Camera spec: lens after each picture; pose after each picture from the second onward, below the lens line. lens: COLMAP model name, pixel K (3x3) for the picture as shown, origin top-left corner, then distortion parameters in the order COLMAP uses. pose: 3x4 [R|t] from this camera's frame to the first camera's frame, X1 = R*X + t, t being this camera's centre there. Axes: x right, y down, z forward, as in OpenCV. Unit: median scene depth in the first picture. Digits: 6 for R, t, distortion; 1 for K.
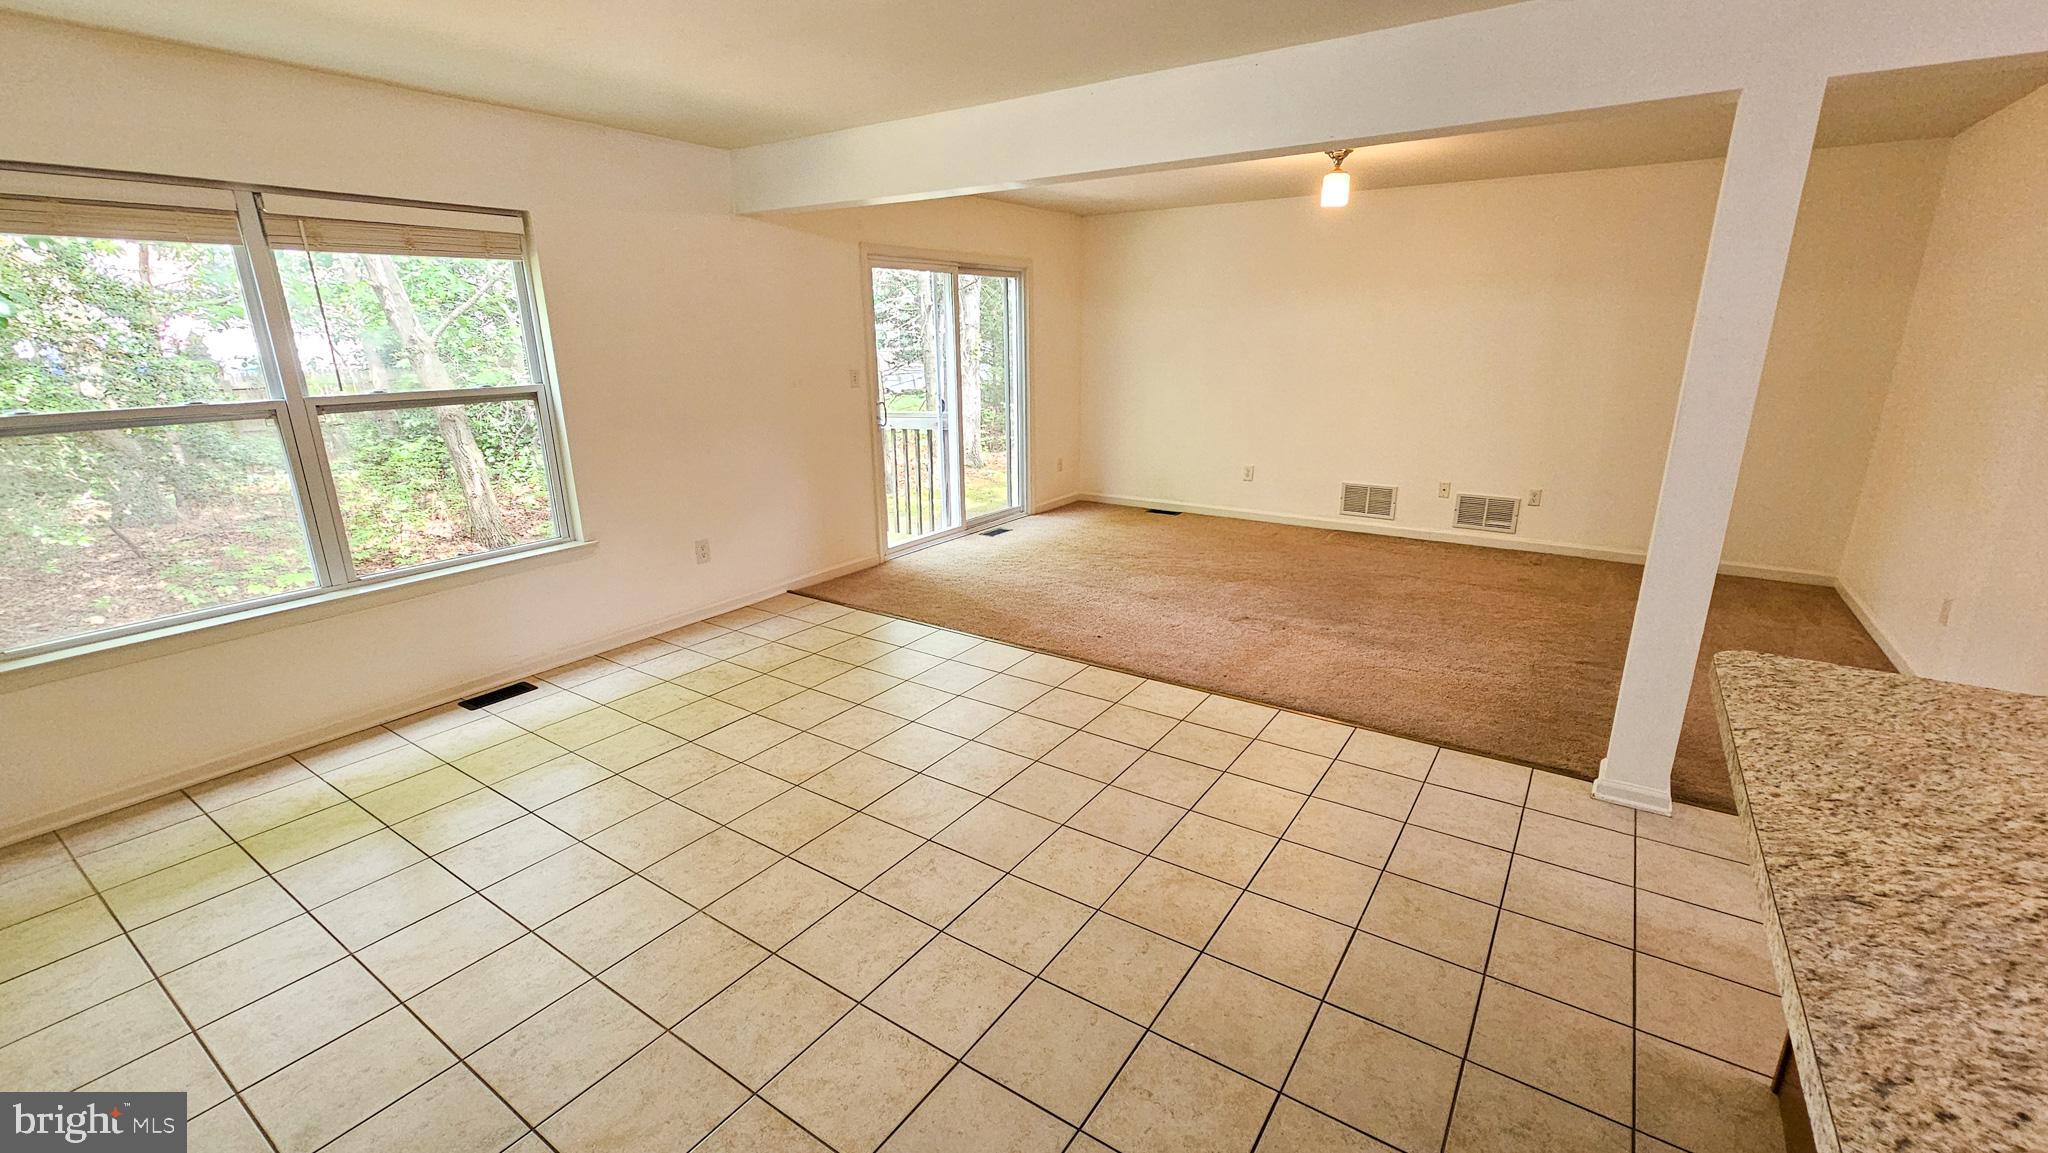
lens RADIAL K [[842.4, 0, 1039.0], [0, 842.4, 589.3], [0, 0, 1]] dist [0.002722, -0.001792]
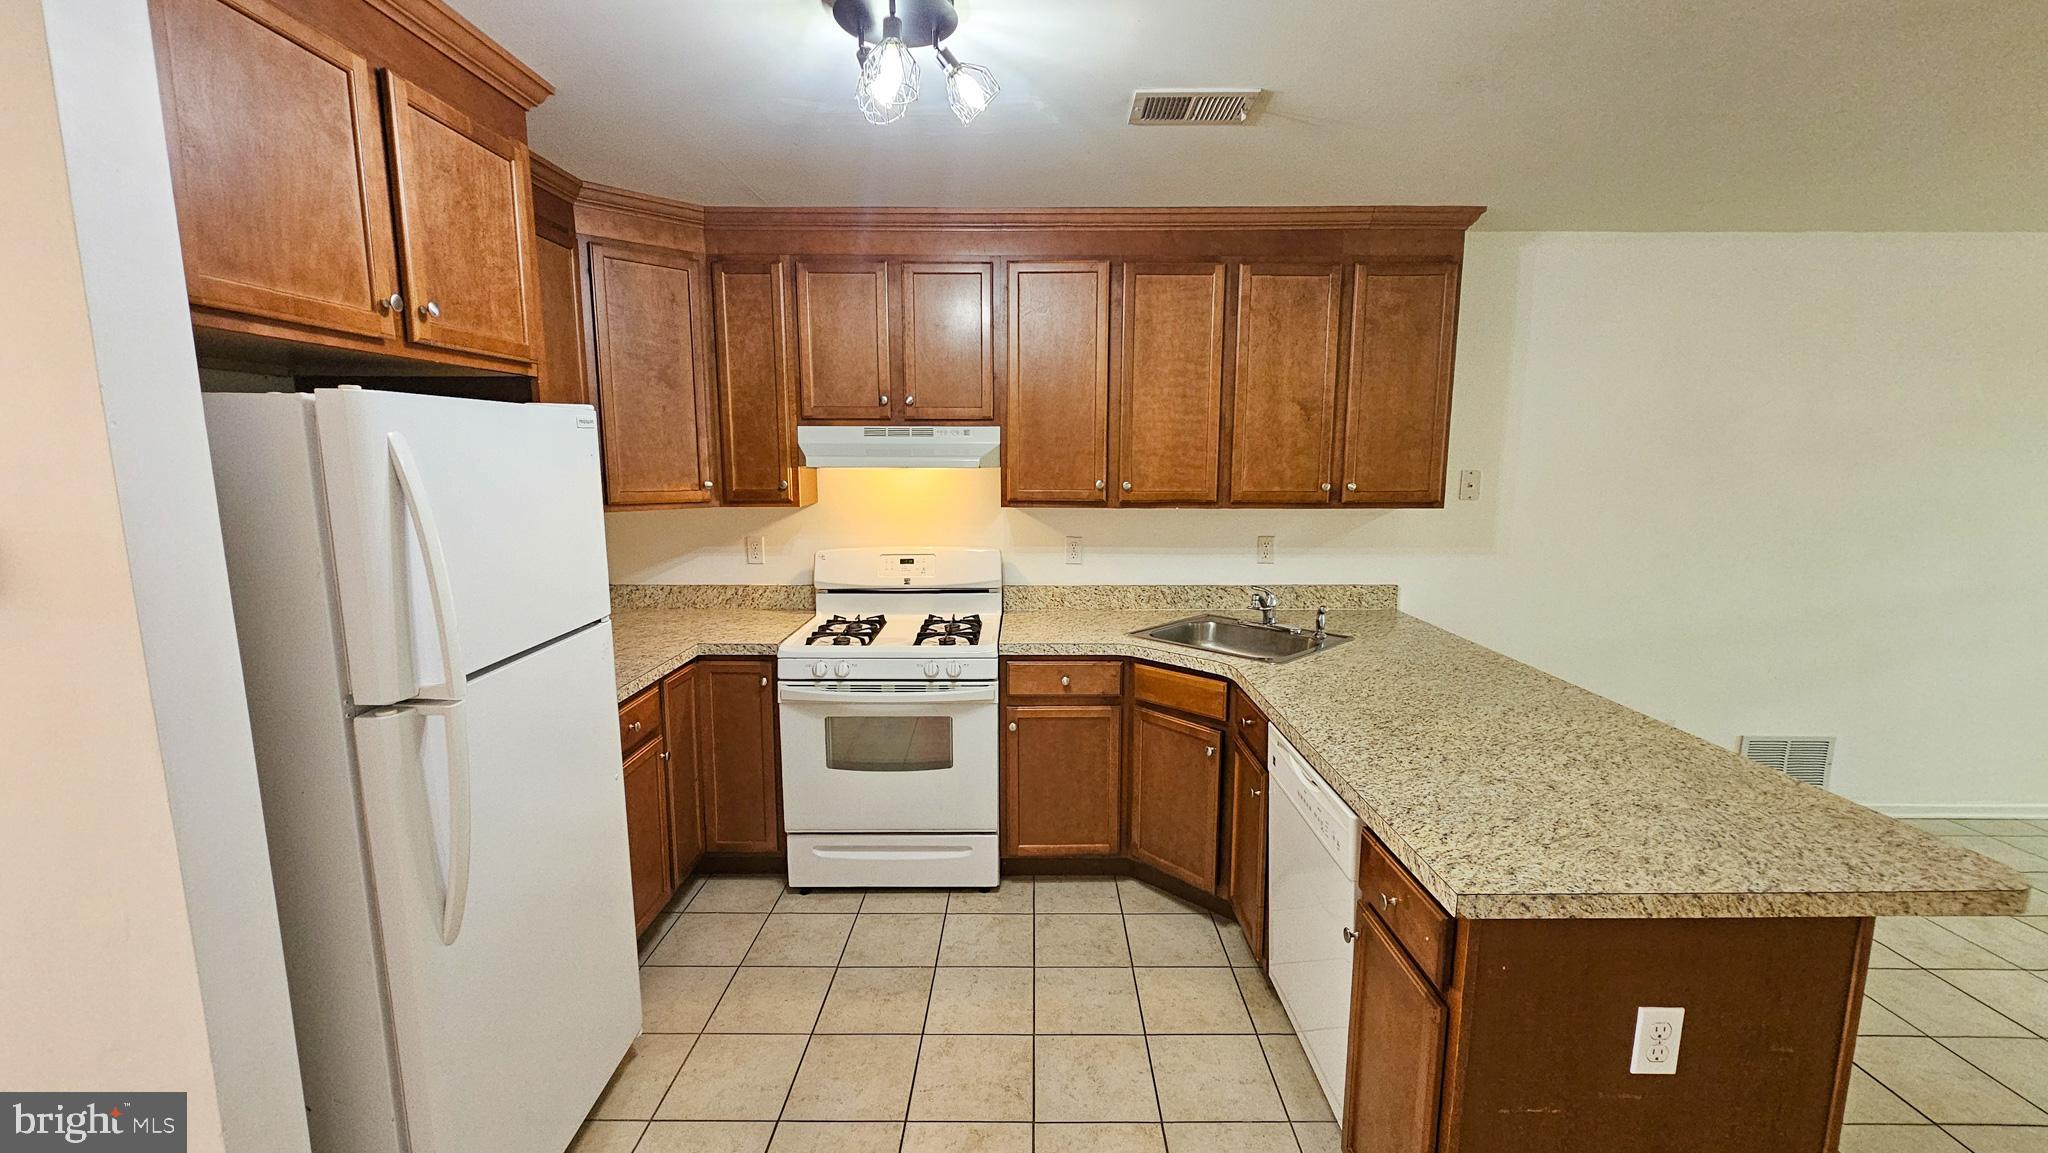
lens RADIAL K [[842.4, 0, 1022.2], [0, 842.4, 576.9], [0, 0, 1]] dist [0.002722, -0.001792]
pose [[-0.833420, 0.088536, -0.545502, 0.709828], [-0.156172, 0.909119, 0.386152, -0.122418], [0.530115, 0.407018, -0.743851, 0.342160]]
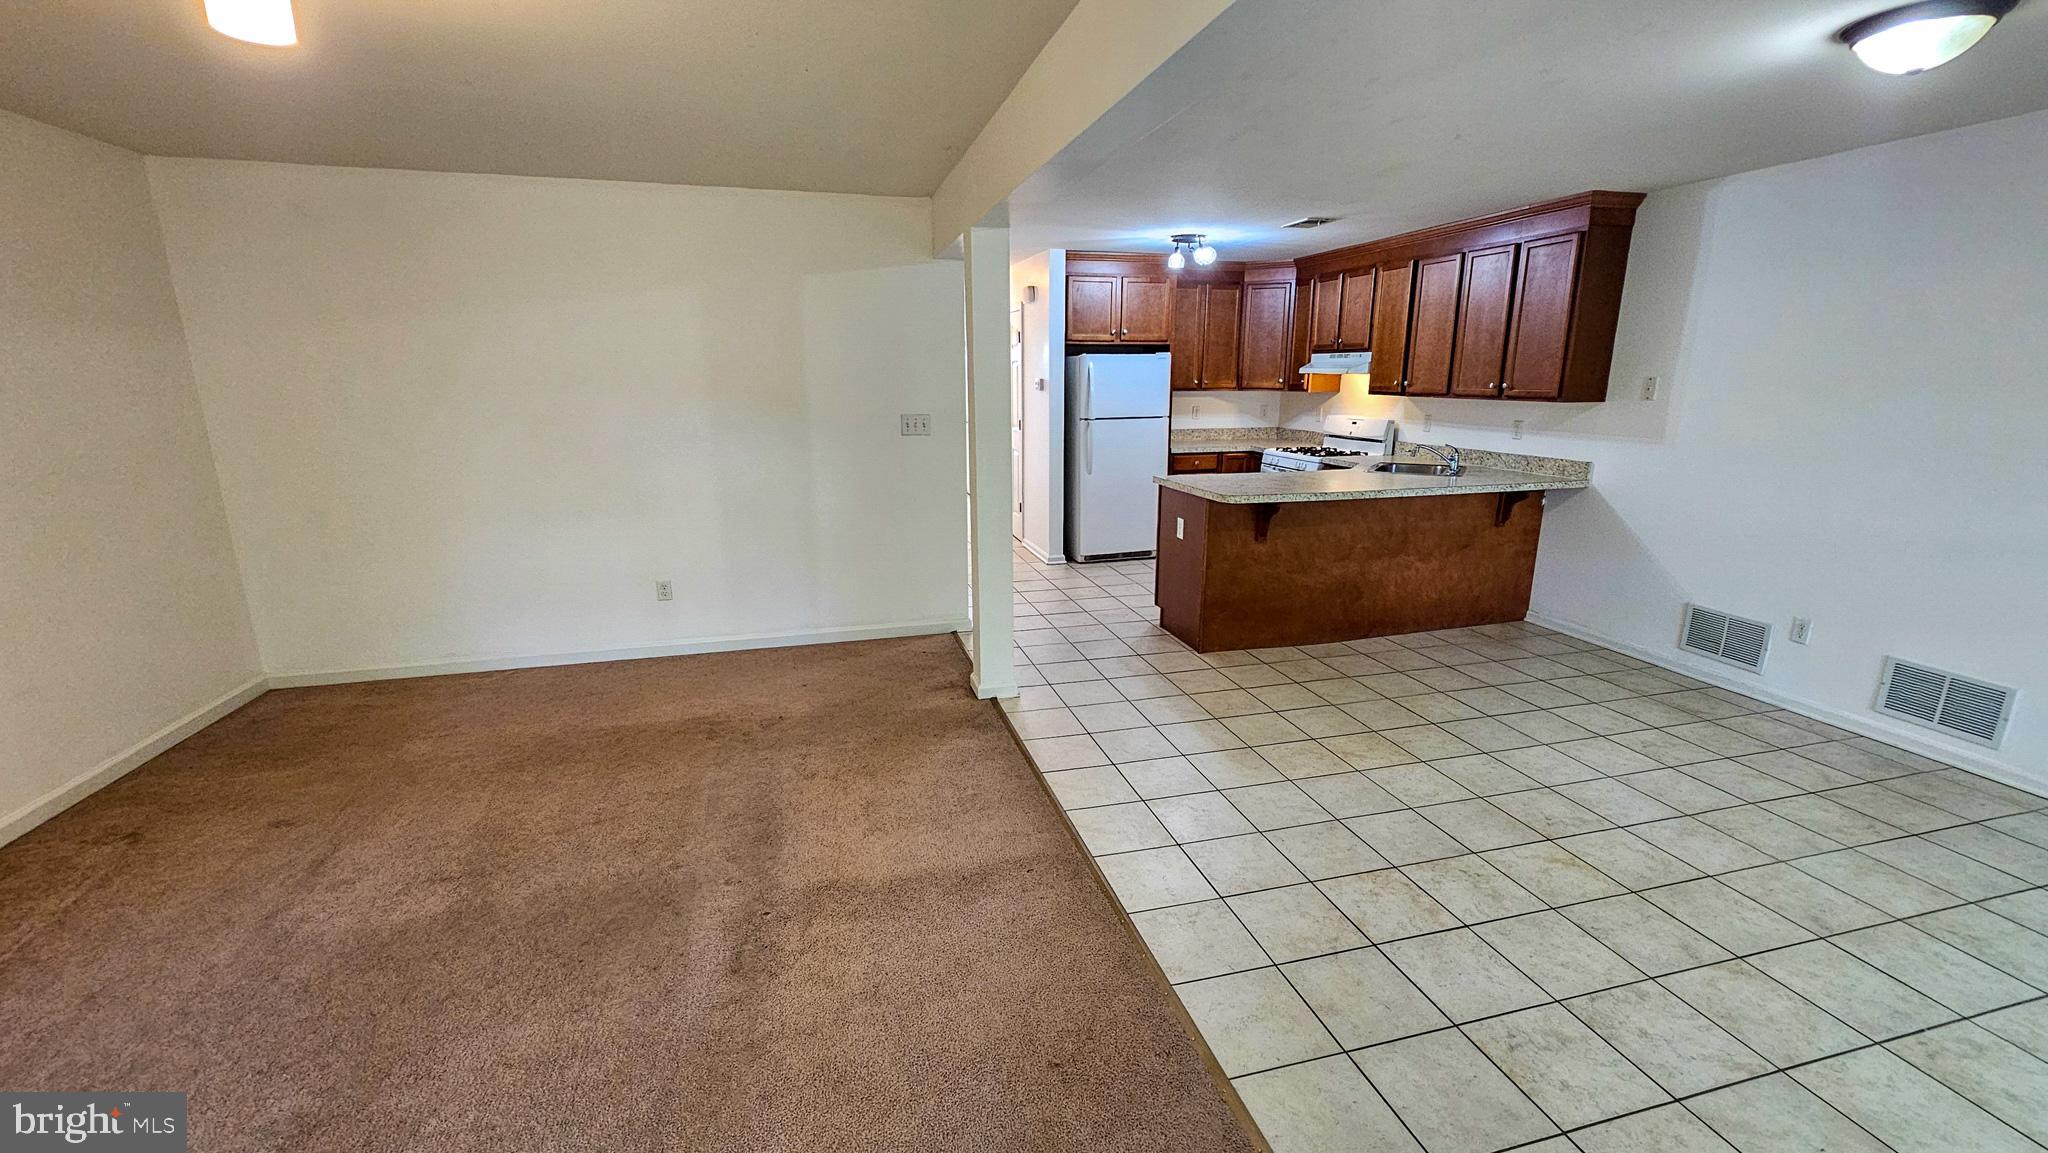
lens RADIAL K [[842.4, 0, 1030.3], [0, 842.4, 584.1], [0, 0, 1]] dist [0.002722, -0.001792]
pose [[-0.755859, -0.148858, 0.637588, -0.154231], [0.201981, 0.873301, 0.443338, -0.346503], [-0.622801, 0.463882, -0.630026, 1.121199]]
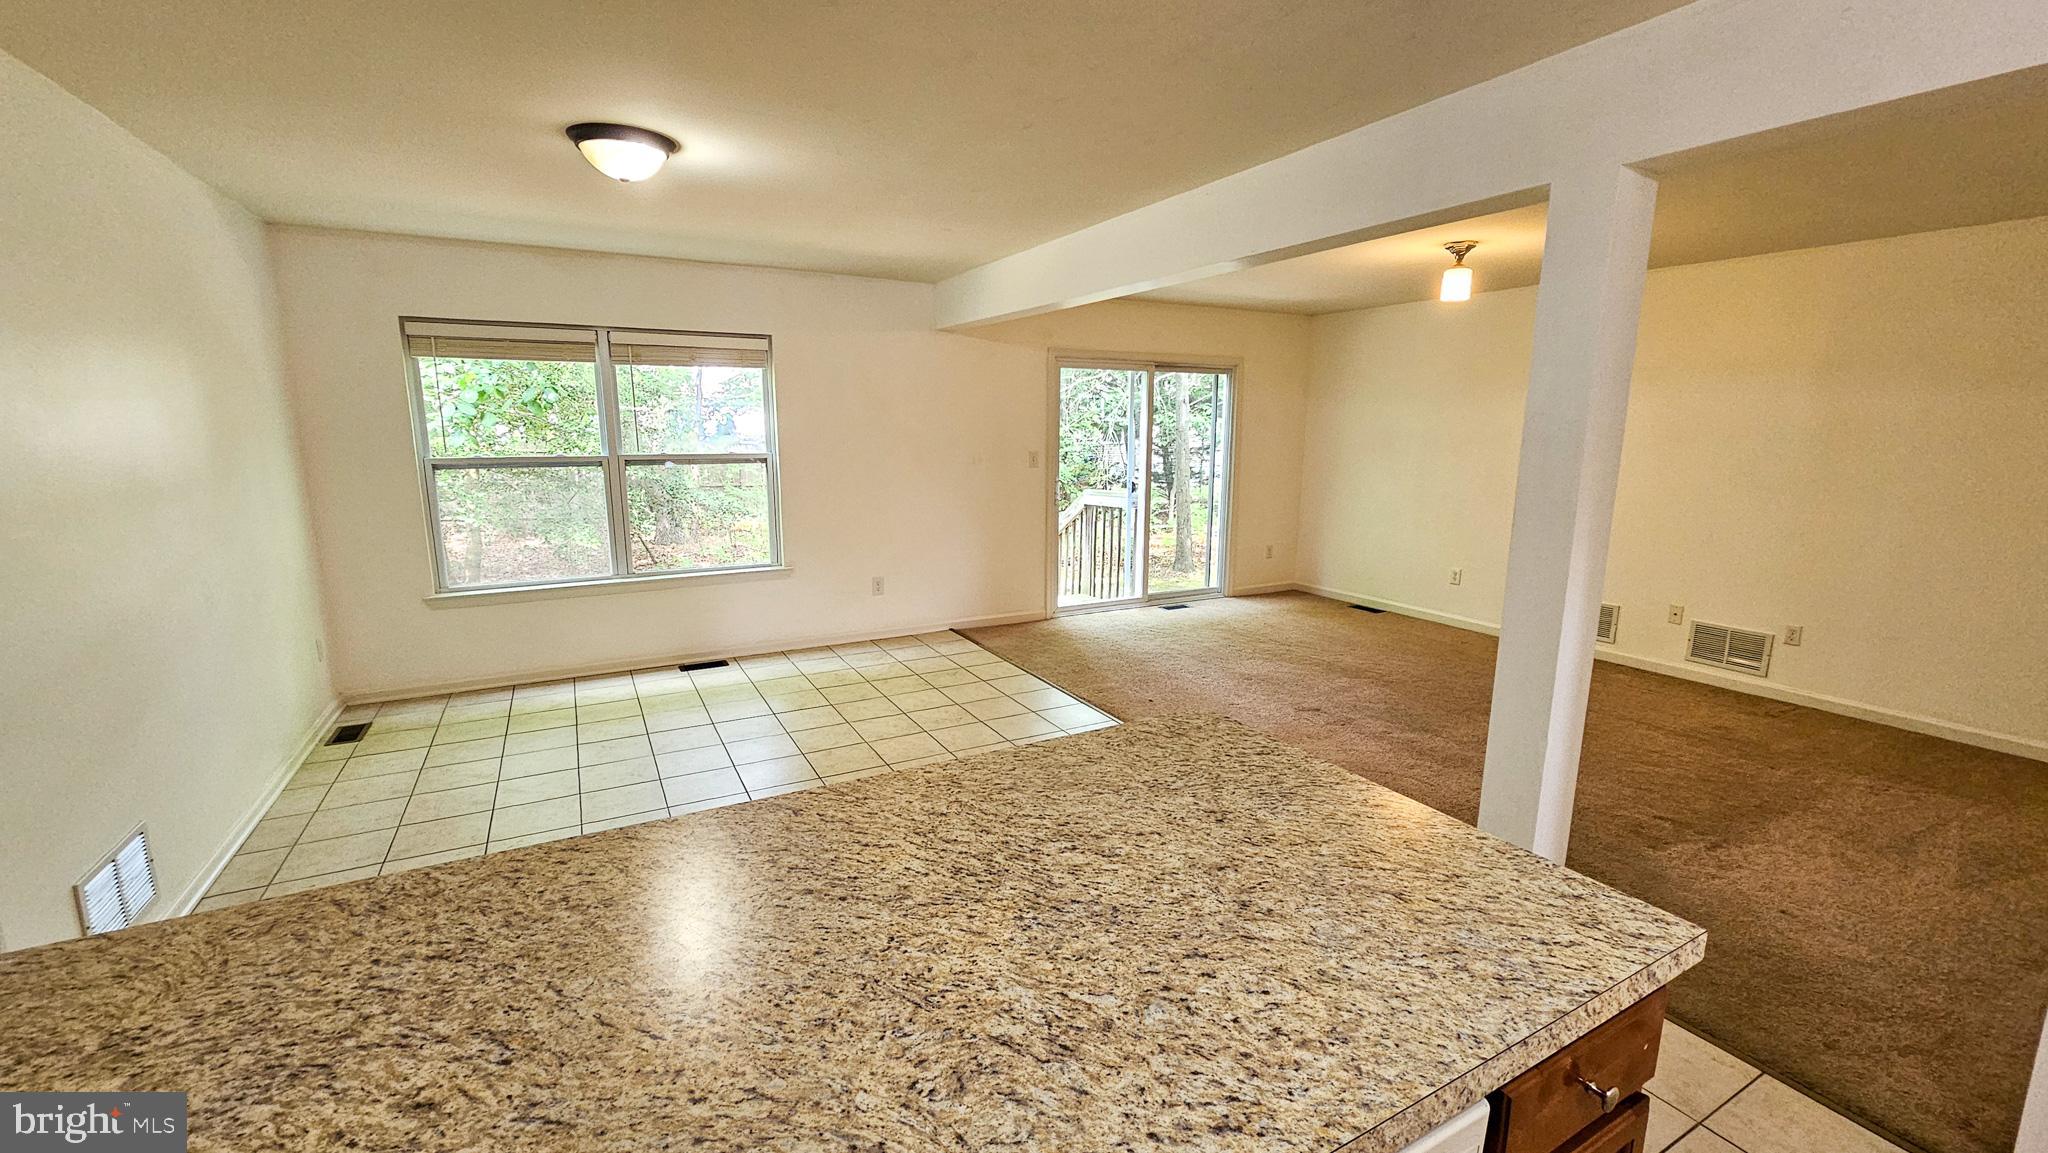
lens RADIAL K [[842.4, 0, 1043.4], [0, 842.4, 576.9], [0, 0, 1]] dist [0.002722, -0.001792]
pose [[0.892293, 0.096830, -0.440950, 0.385028], [-0.146746, 0.985897, -0.080454, 0.006838], [0.426941, 0.136496, 0.893919, -0.028889]]
